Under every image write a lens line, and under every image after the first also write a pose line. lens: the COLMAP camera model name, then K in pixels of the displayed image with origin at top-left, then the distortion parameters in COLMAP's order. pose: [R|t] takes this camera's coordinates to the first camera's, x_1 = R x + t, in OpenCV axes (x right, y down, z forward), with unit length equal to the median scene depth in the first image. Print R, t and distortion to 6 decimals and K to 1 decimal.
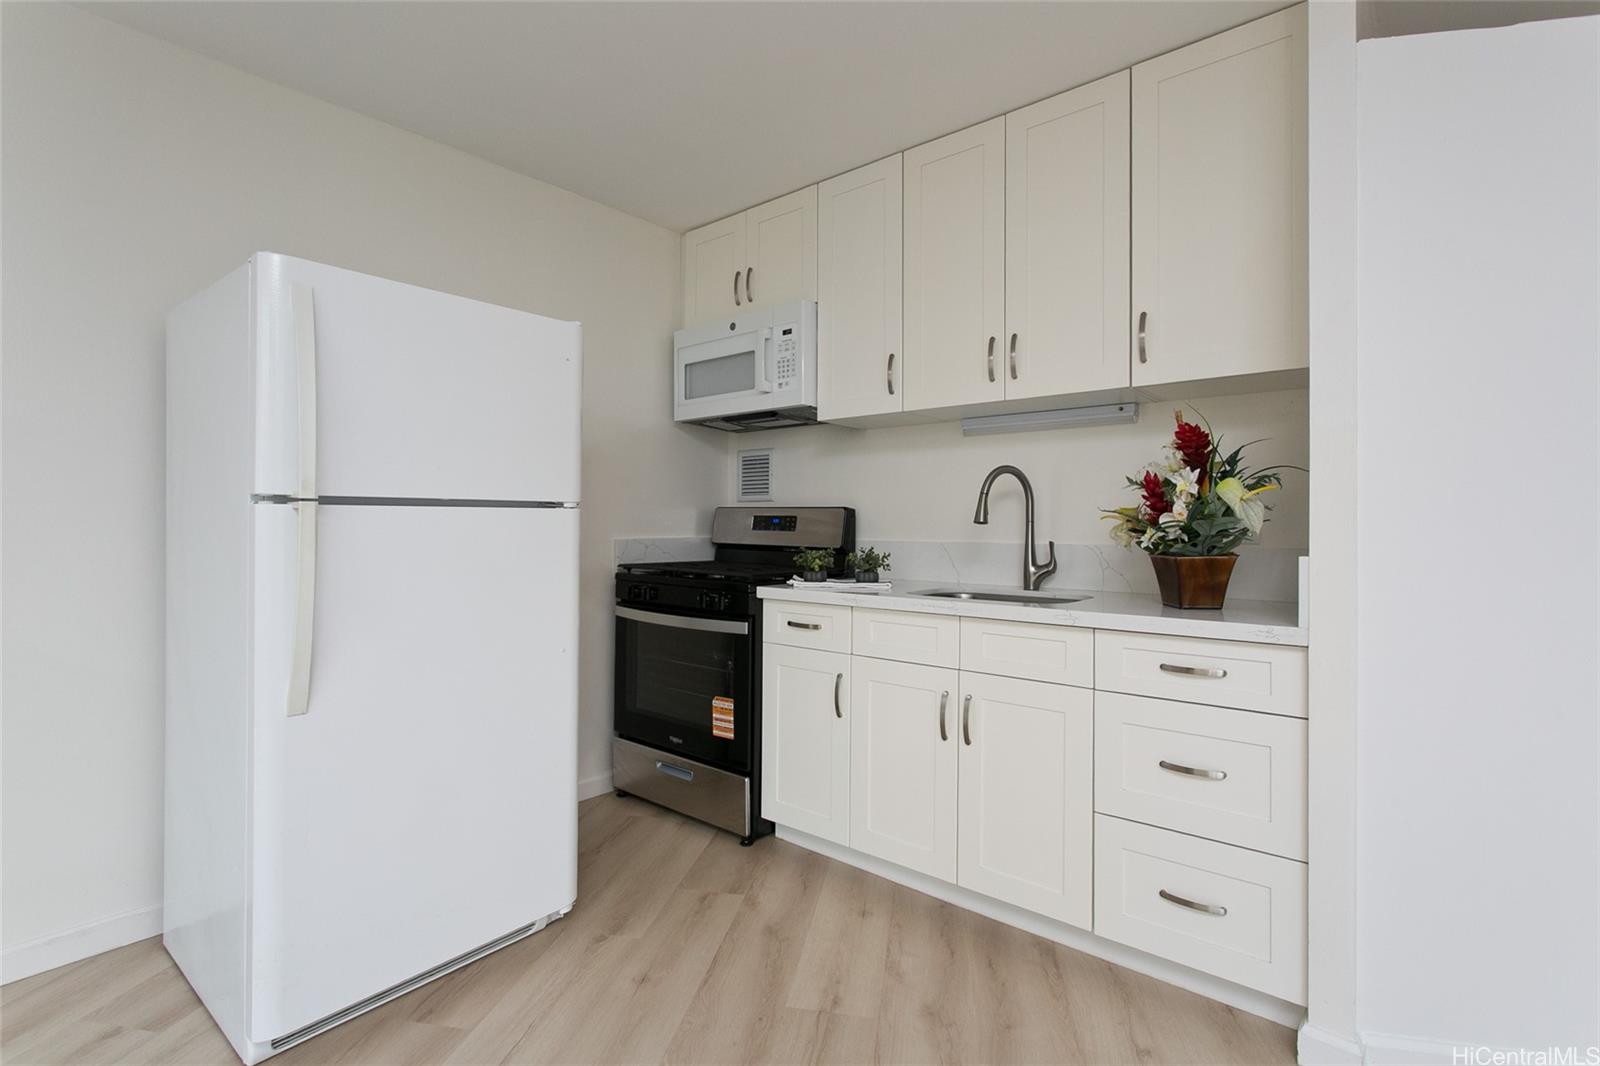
lens RADIAL K [[765.5, 0, 784.4], [0, 765.5, 521.5], [0, 0, 1]] dist [0.000098, 0.000352]
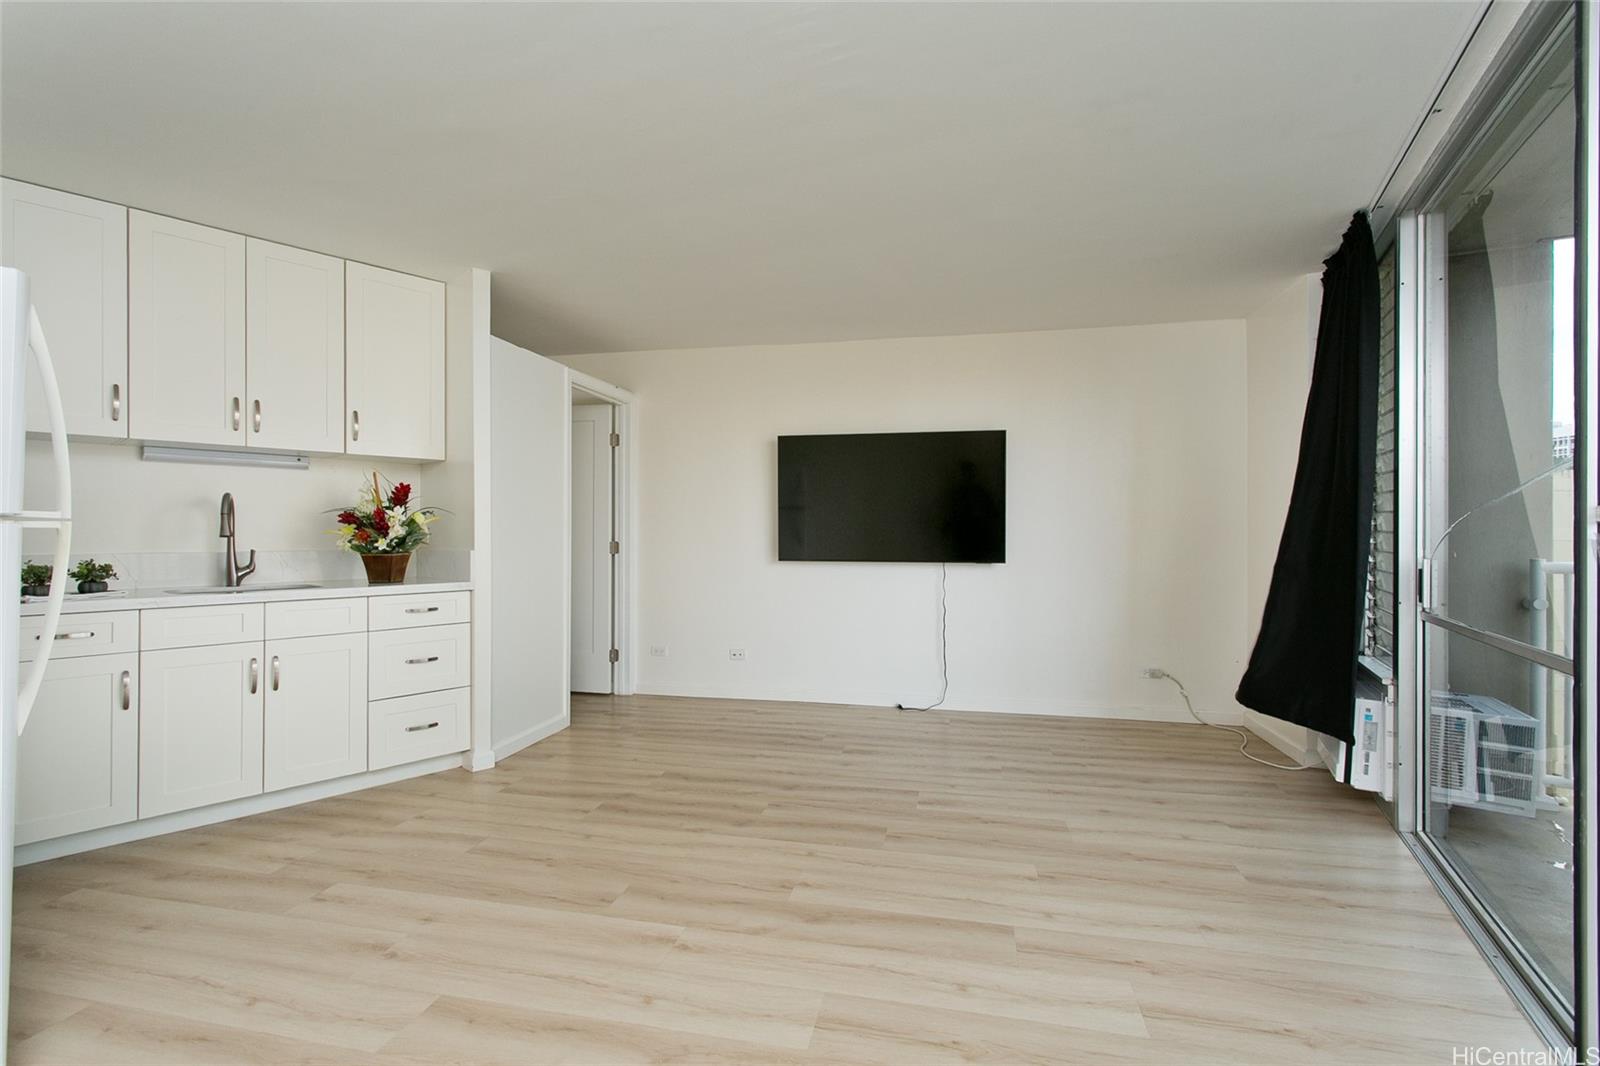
lens RADIAL K [[765.5, 0, 784.4], [0, 765.5, 521.5], [0, 0, 1]] dist [0.000098, 0.000352]
pose [[0.055904, 0.012373, 0.998359, -0.914985], [0.000175, 0.999923, -0.012402, -0.006557], [-0.998436, 0.000869, 0.055897, -0.030239]]
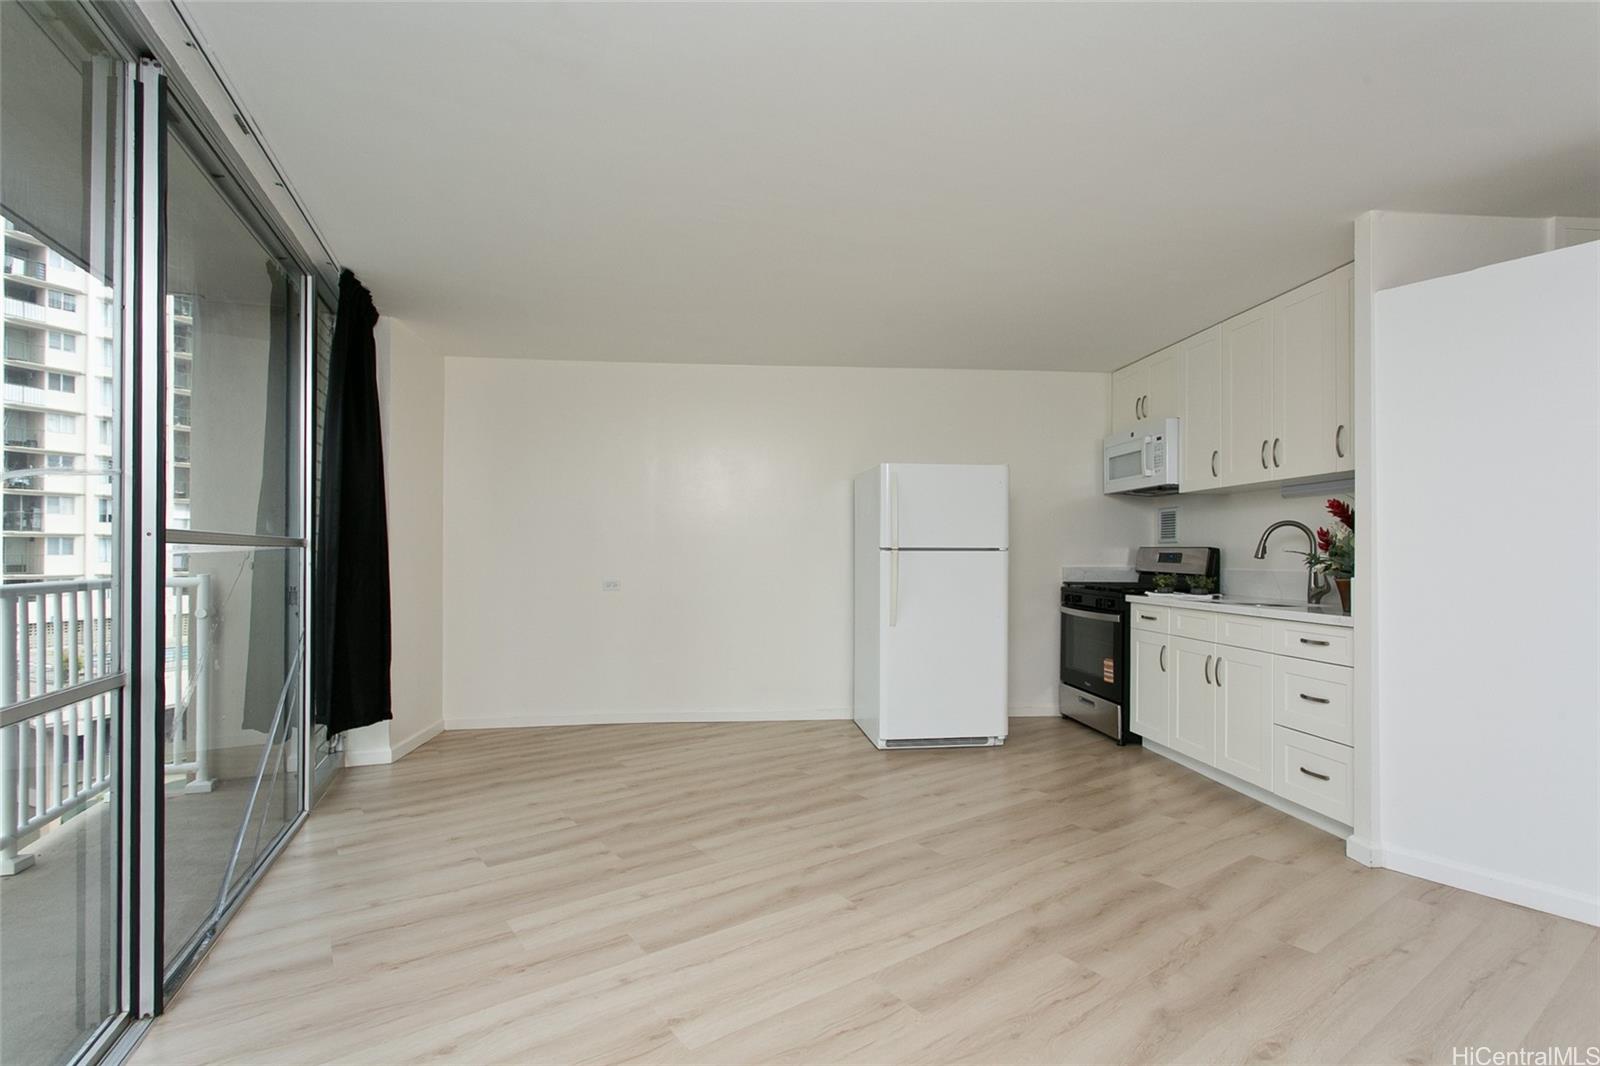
lens RADIAL K [[701.3, 0, 800.6], [0, 701.3, 555.4], [0, 0, 1]] dist [0.000872, 0.000173]
pose [[0.731859, -0.000096, -0.681456, 0.497764], [-0.000260, 1.000000, -0.000420, -0.002346], [0.681456, 0.000484, 0.731859, -0.639953]]
